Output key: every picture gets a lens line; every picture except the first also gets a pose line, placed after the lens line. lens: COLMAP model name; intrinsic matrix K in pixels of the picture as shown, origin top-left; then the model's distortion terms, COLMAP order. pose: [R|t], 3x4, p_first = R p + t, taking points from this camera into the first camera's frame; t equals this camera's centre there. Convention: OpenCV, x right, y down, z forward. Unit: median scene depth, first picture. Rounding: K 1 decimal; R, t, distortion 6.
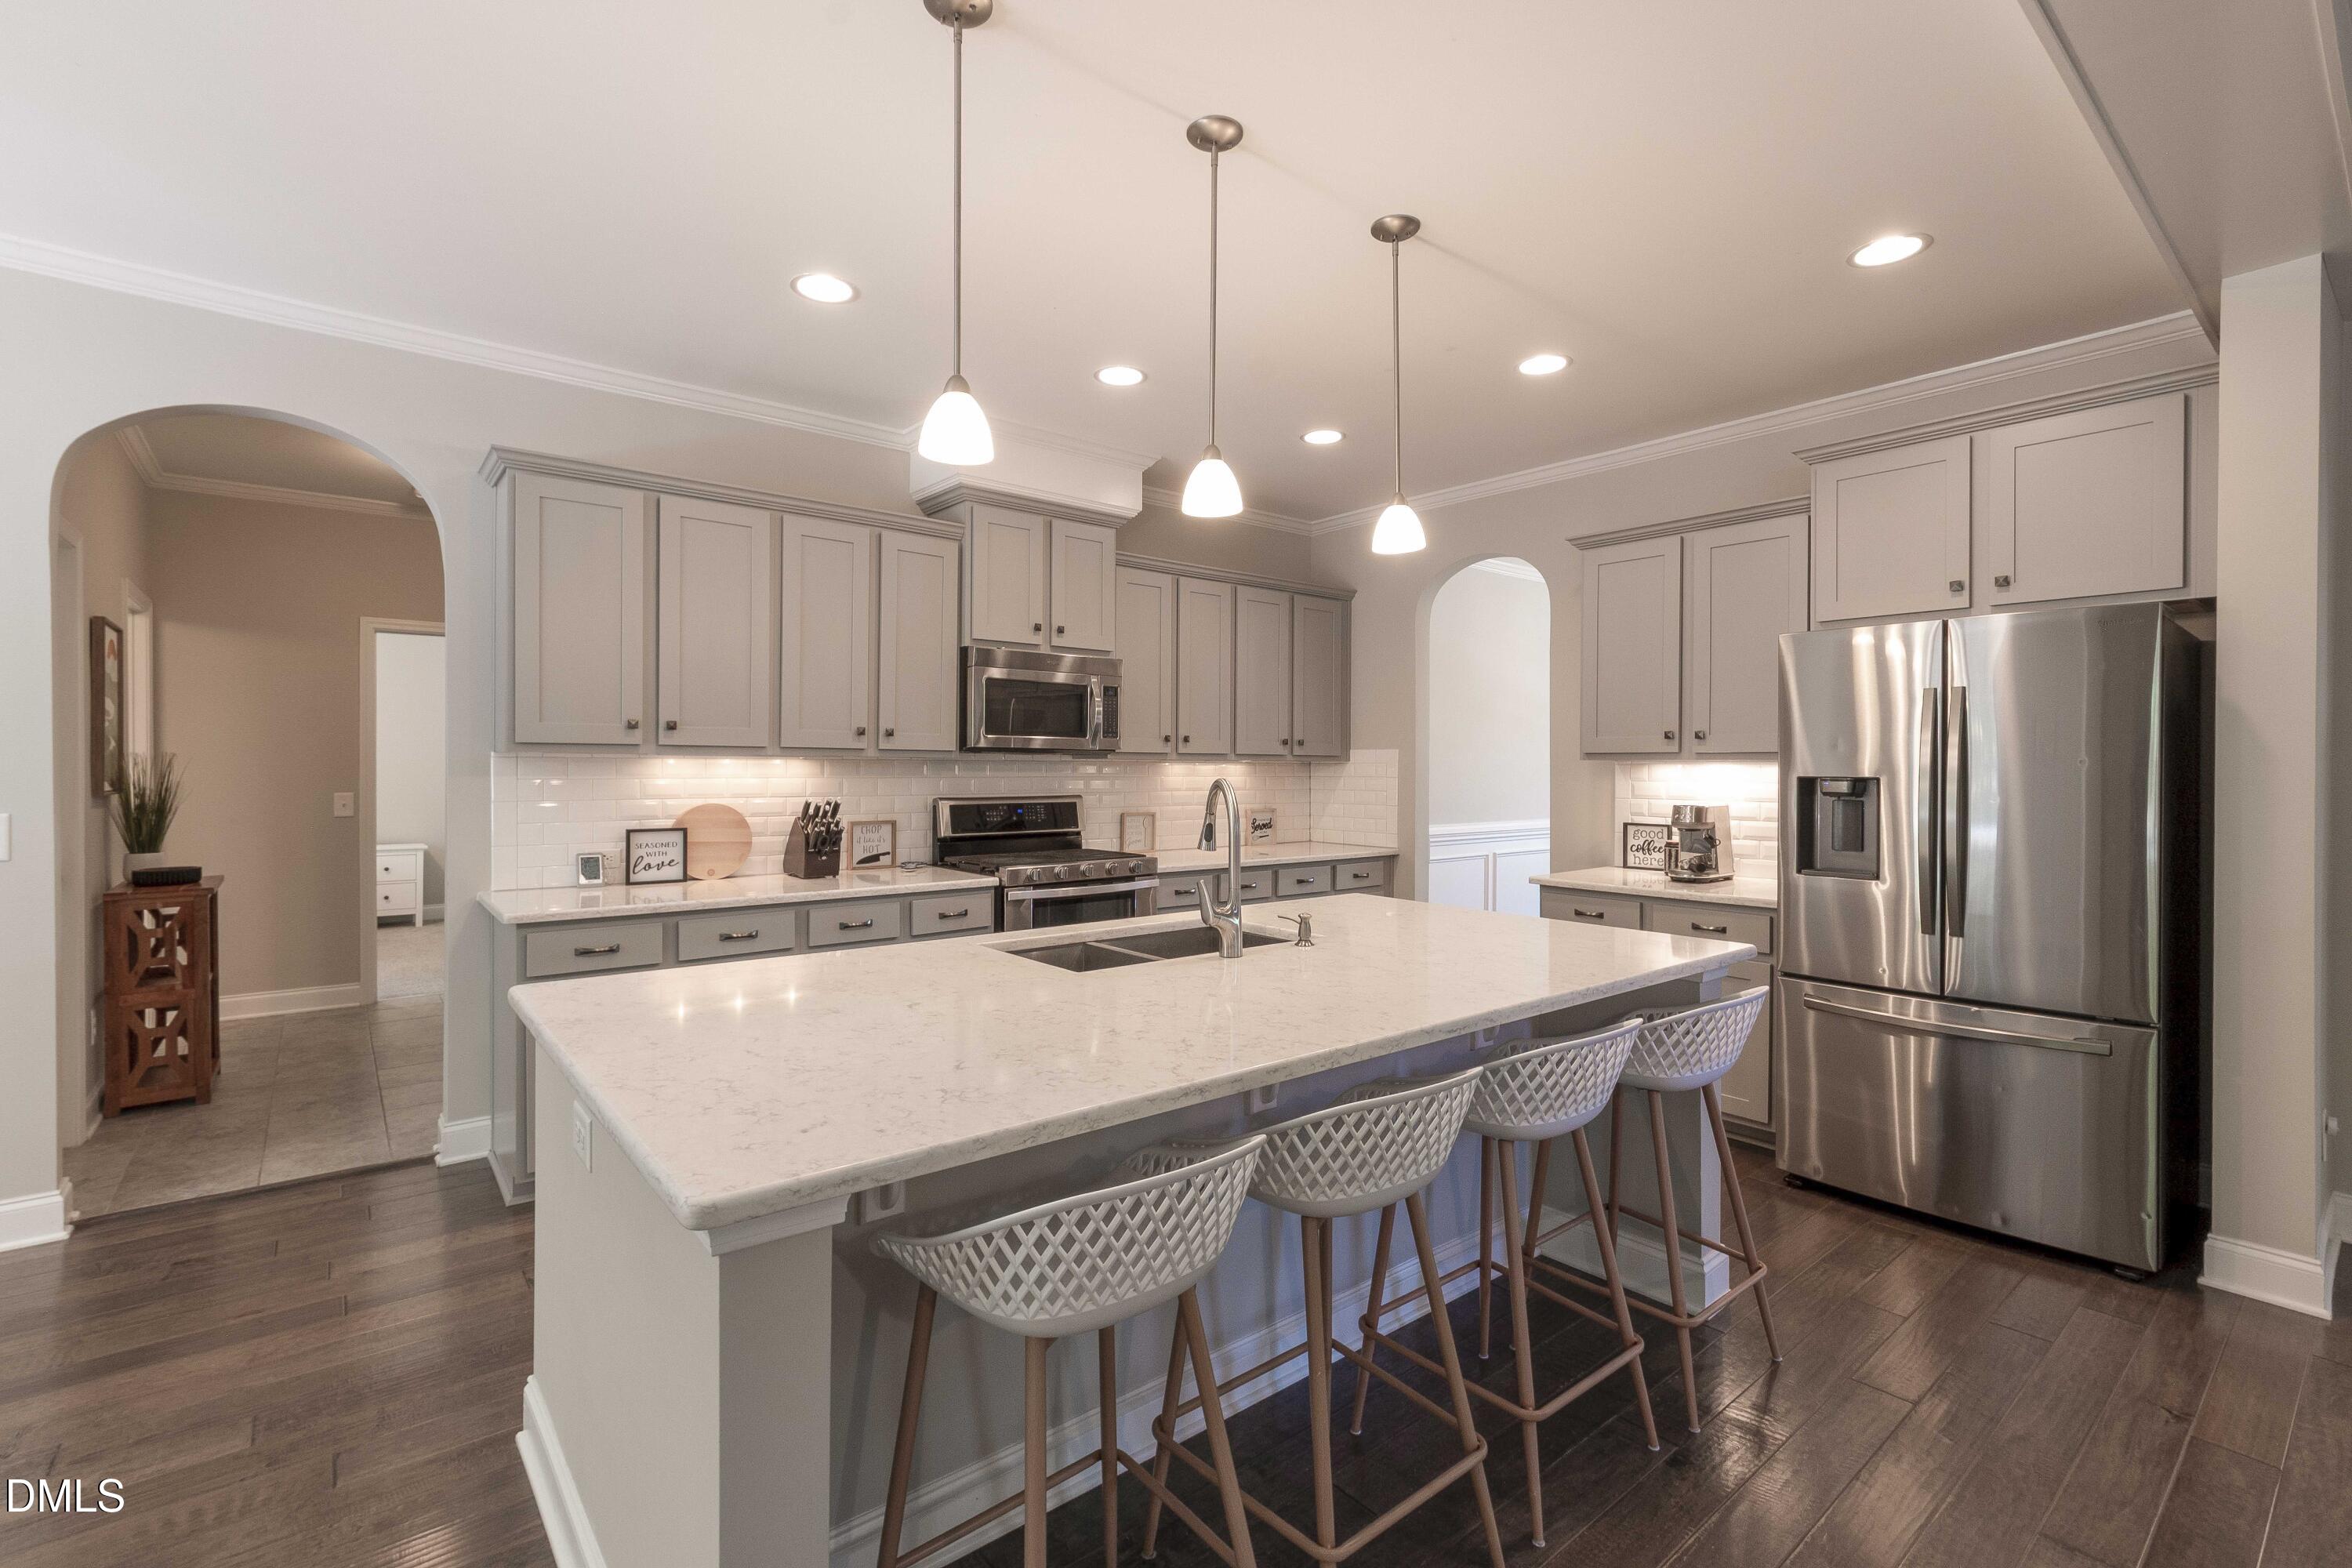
lens RADIAL K [[1049.3, 0, 1160.3], [0, 1049.3, 776.6], [0, 0, 1]] dist [-0.000279, 0.004053]
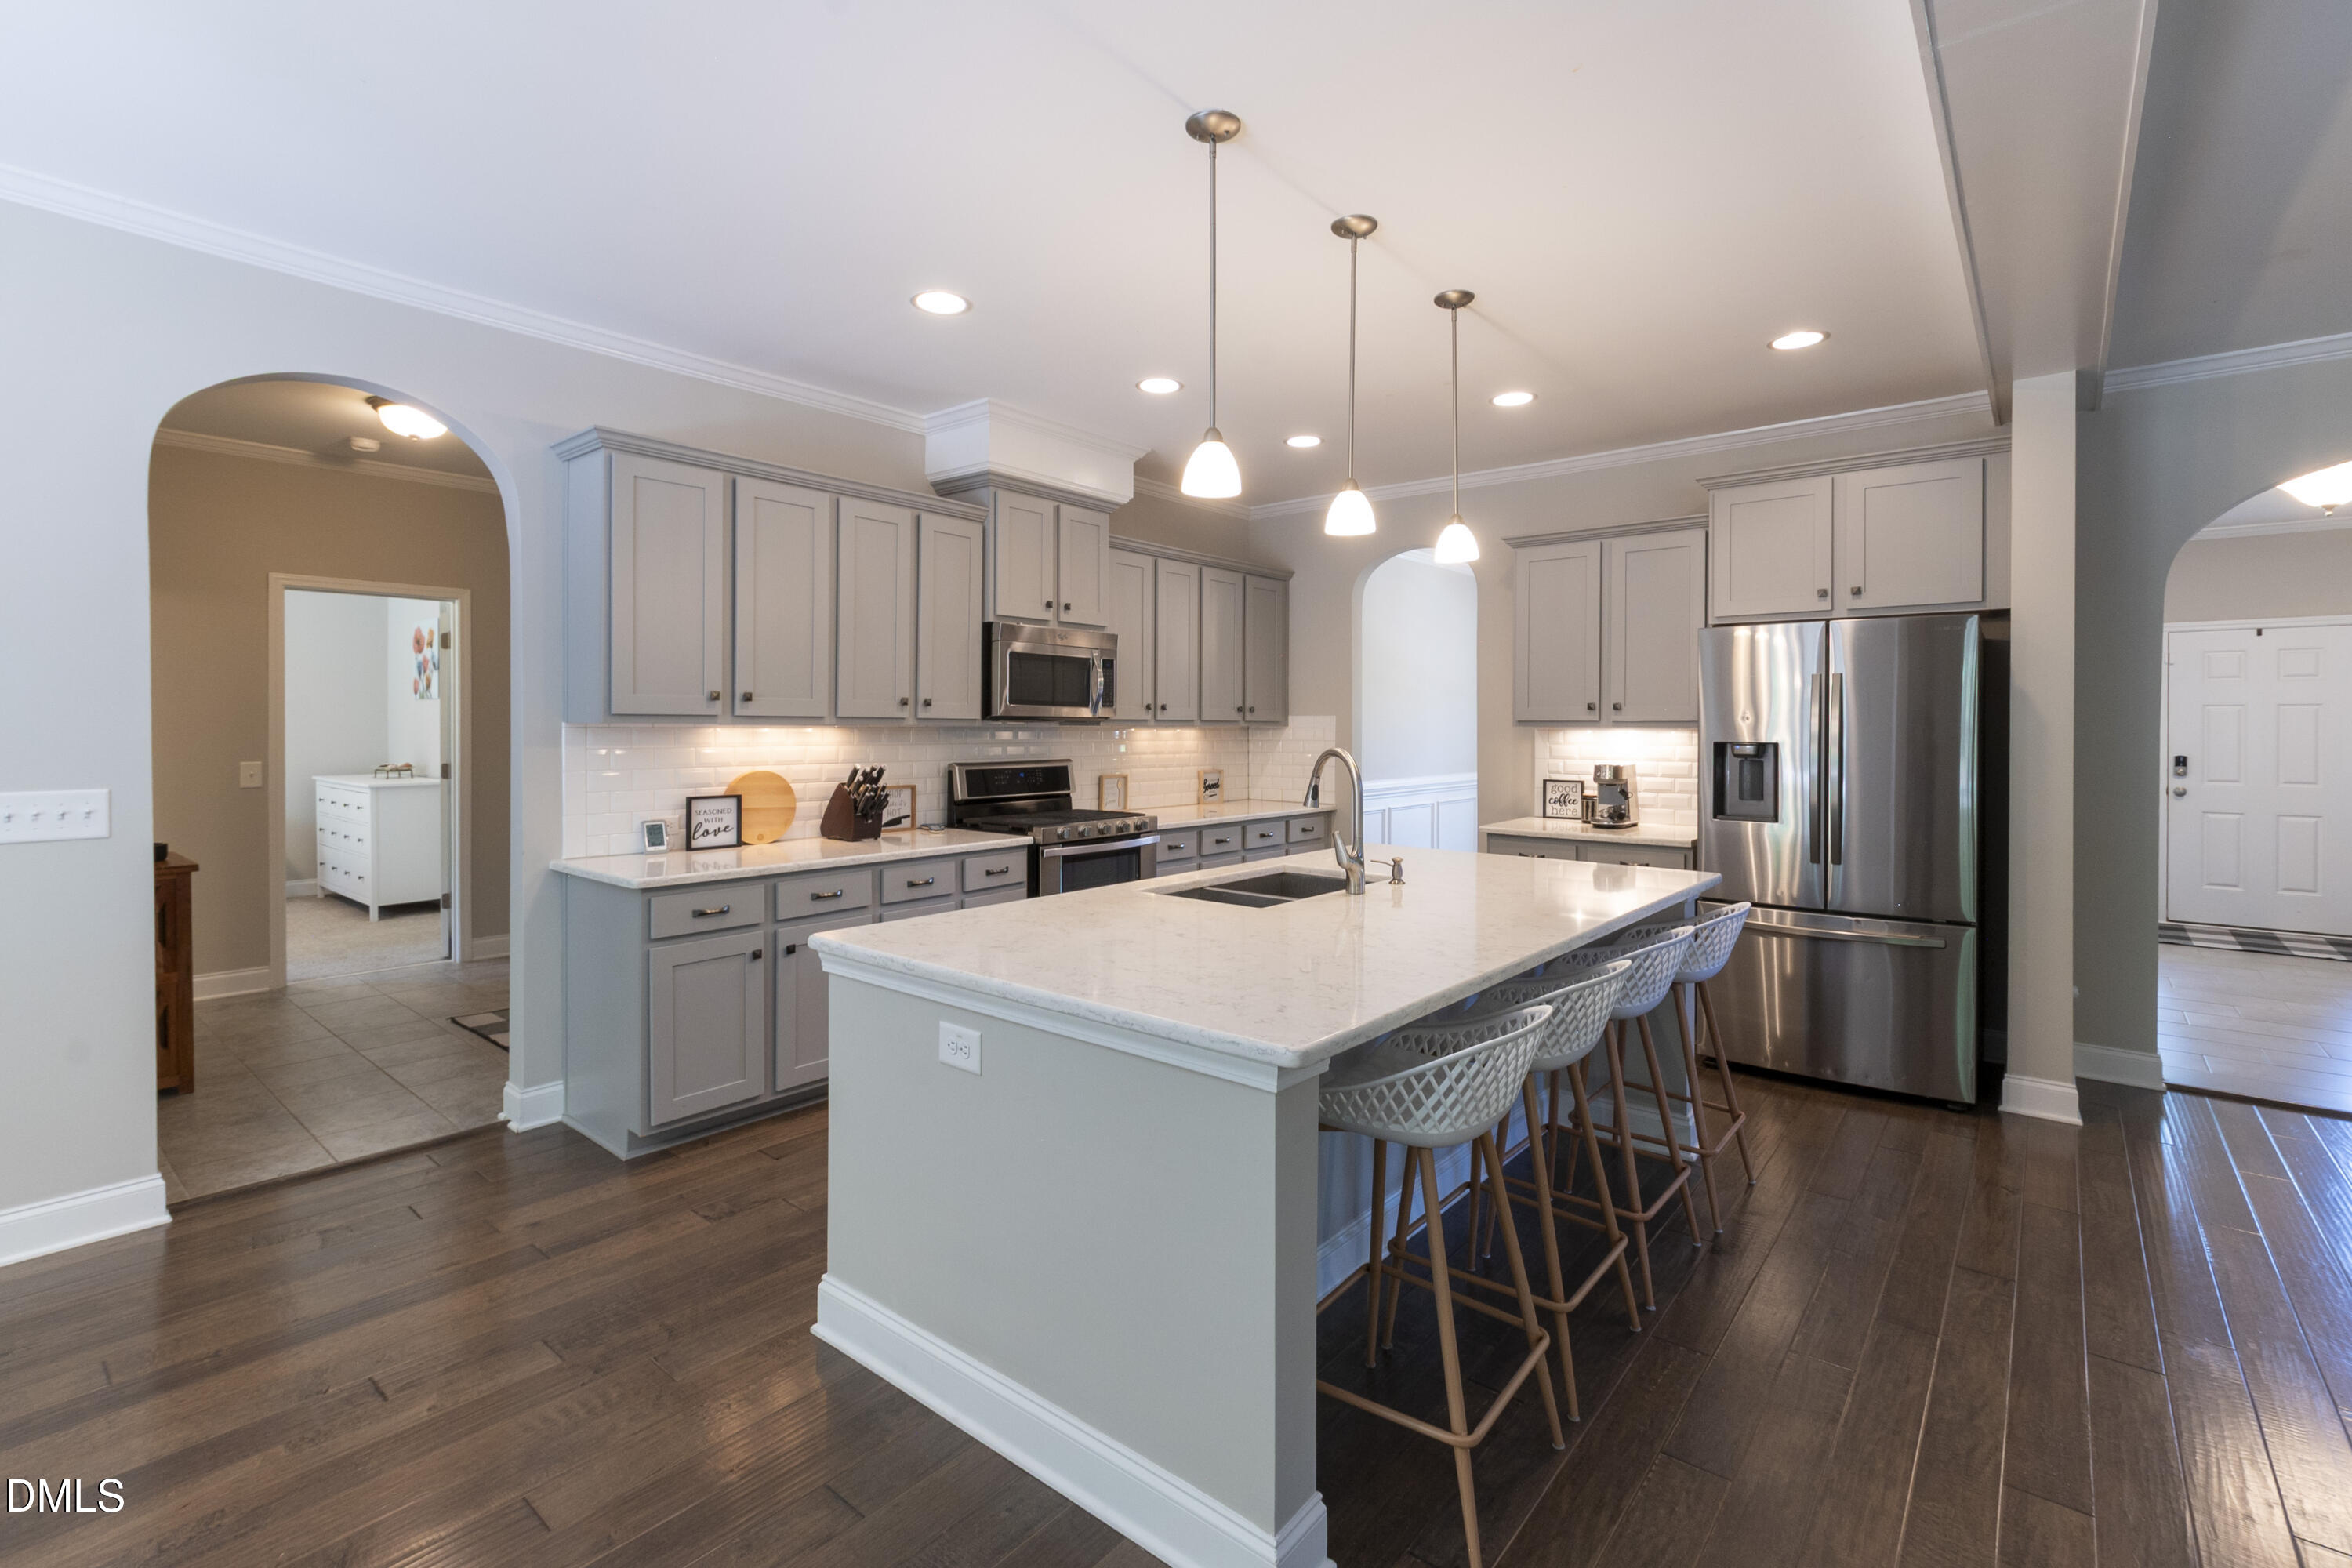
lens RADIAL K [[1048.1, 0, 1179.3], [0, 1048.1, 738.0], [0, 0, 1]] dist [0.001070, 0.000310]
pose [[0.982343, -0.003504, 0.187055, -0.205744], [0.003190, 0.999993, 0.001979, -0.007275], [-0.187061, -0.001347, 0.982347, -0.091601]]
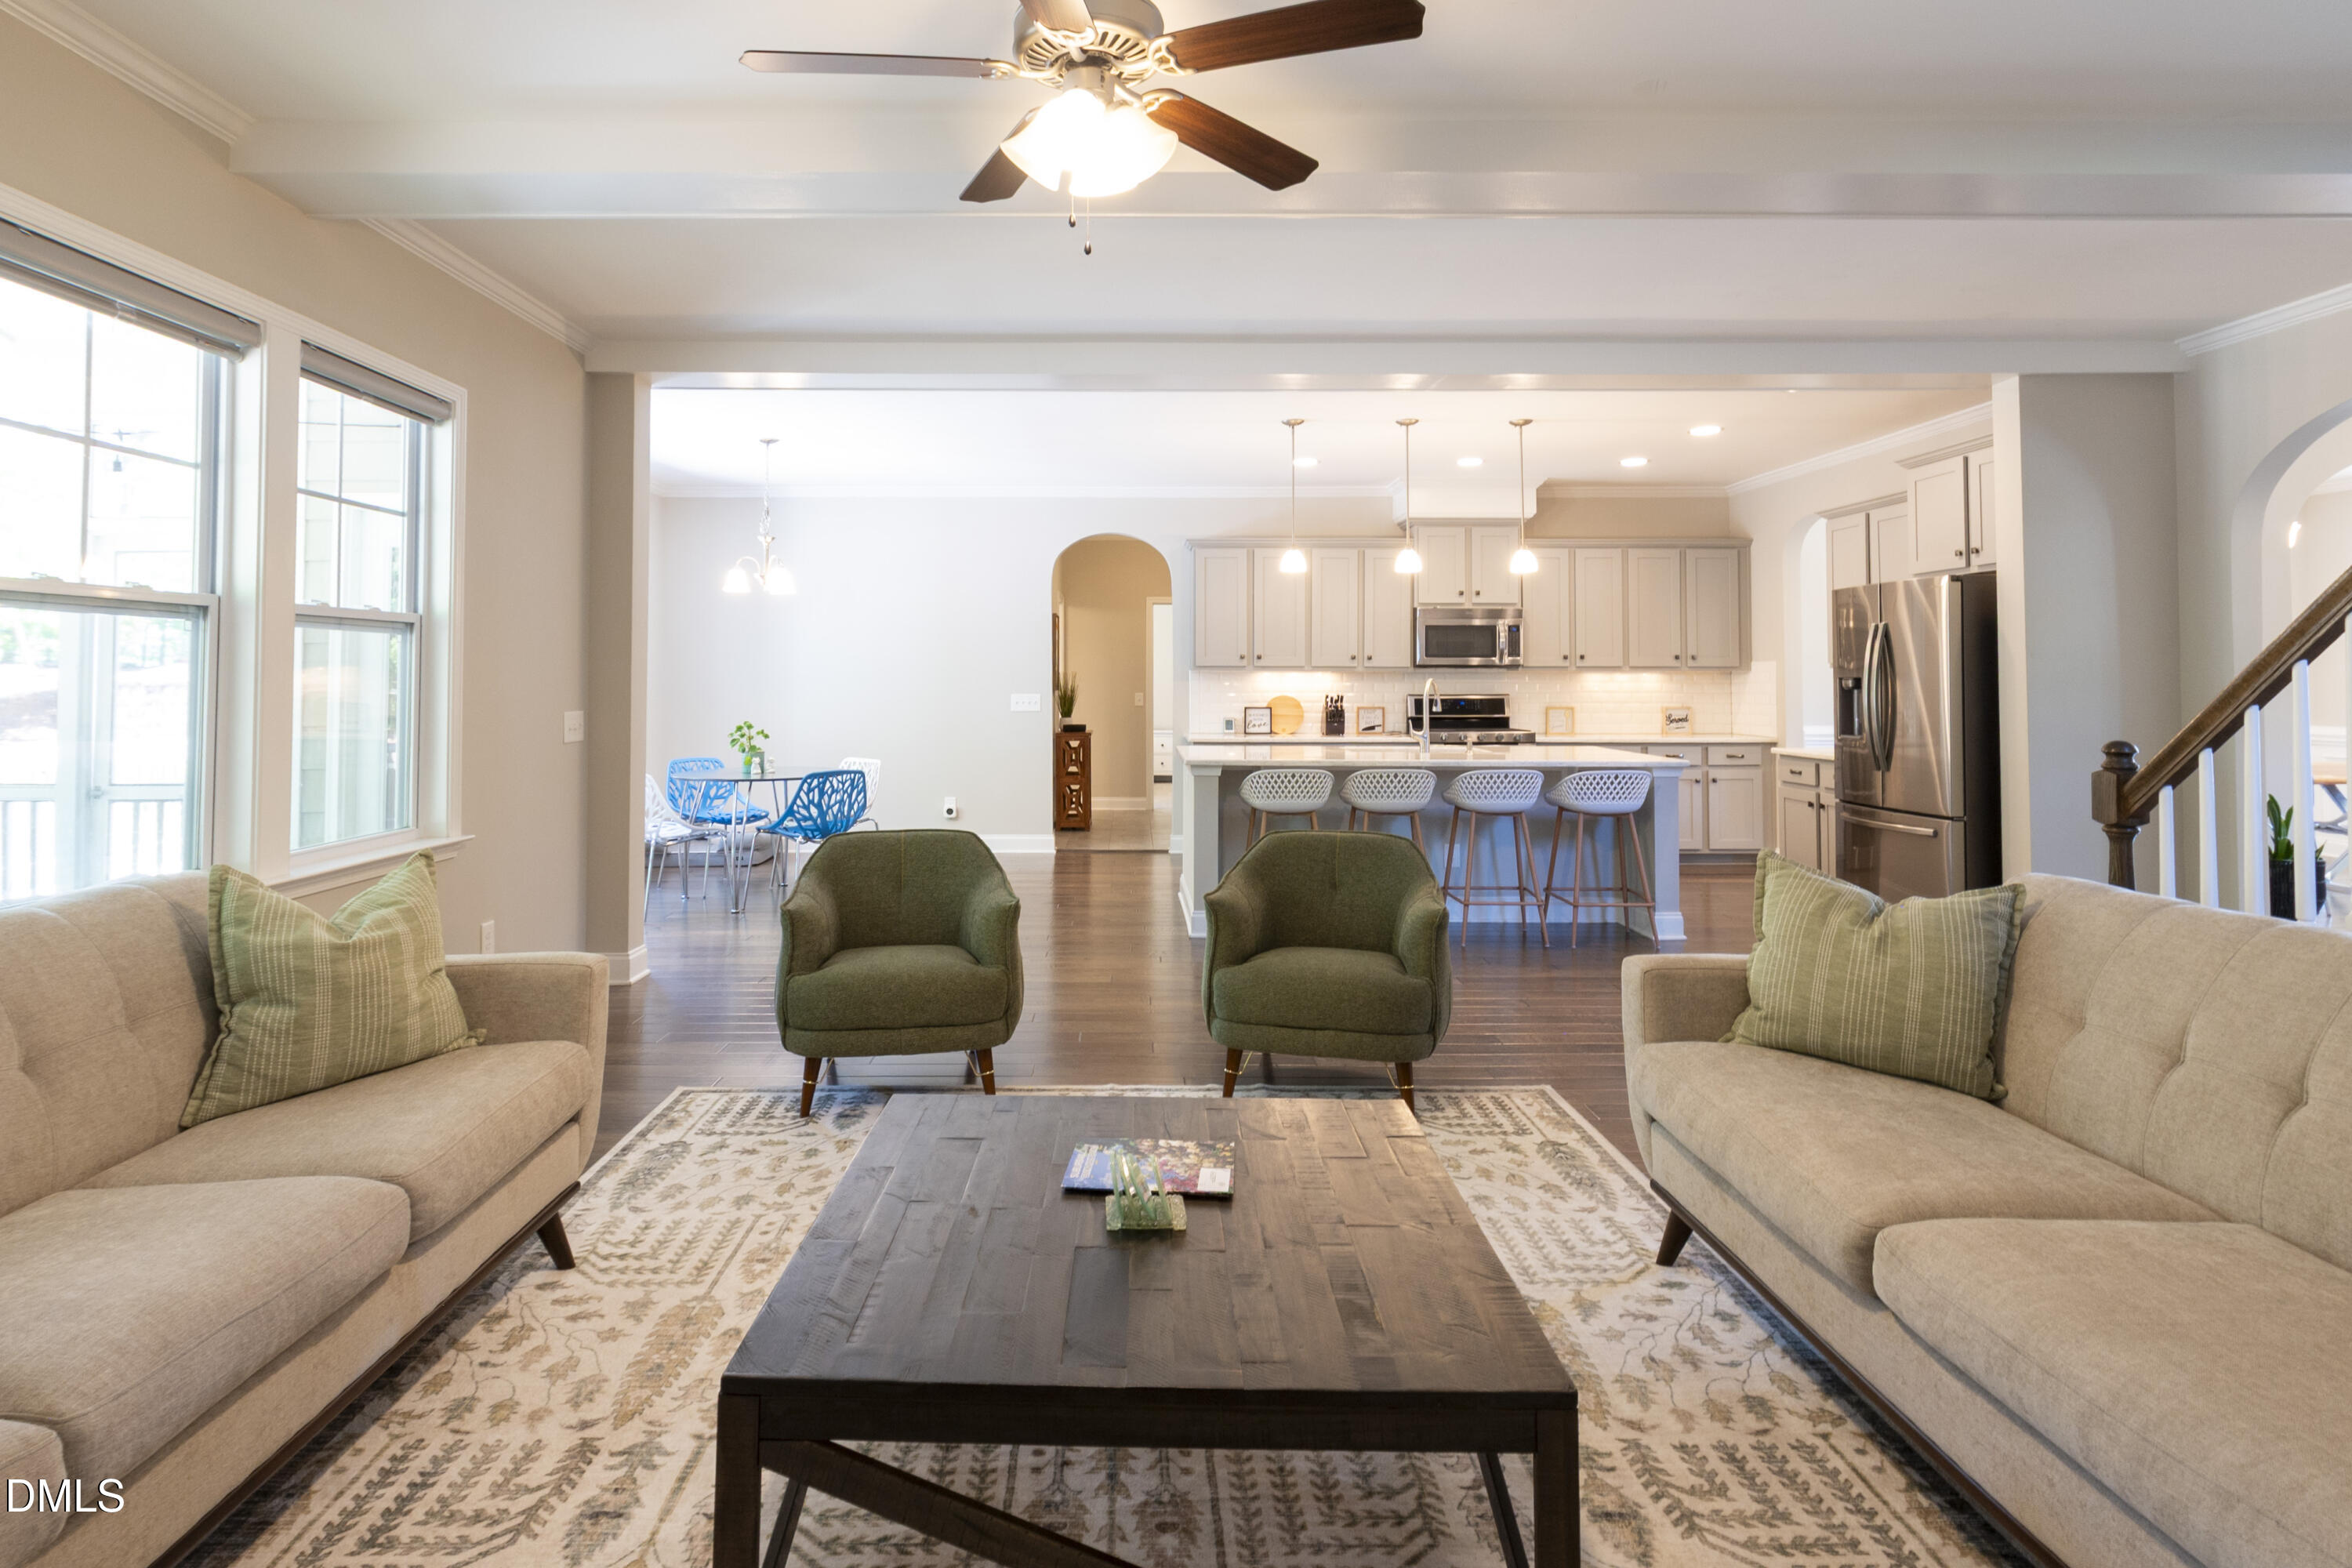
lens RADIAL K [[1094.4, 0, 1172.3], [0, 1094.4, 653.8], [0, 0, 1]] dist [0.000045, -0.000021]
pose [[0.807322, -0.018475, -0.589822, 0.595603], [-0.001885, 0.999424, -0.033886, 0.017100], [0.590108, 0.028469, 0.806822, -0.755898]]
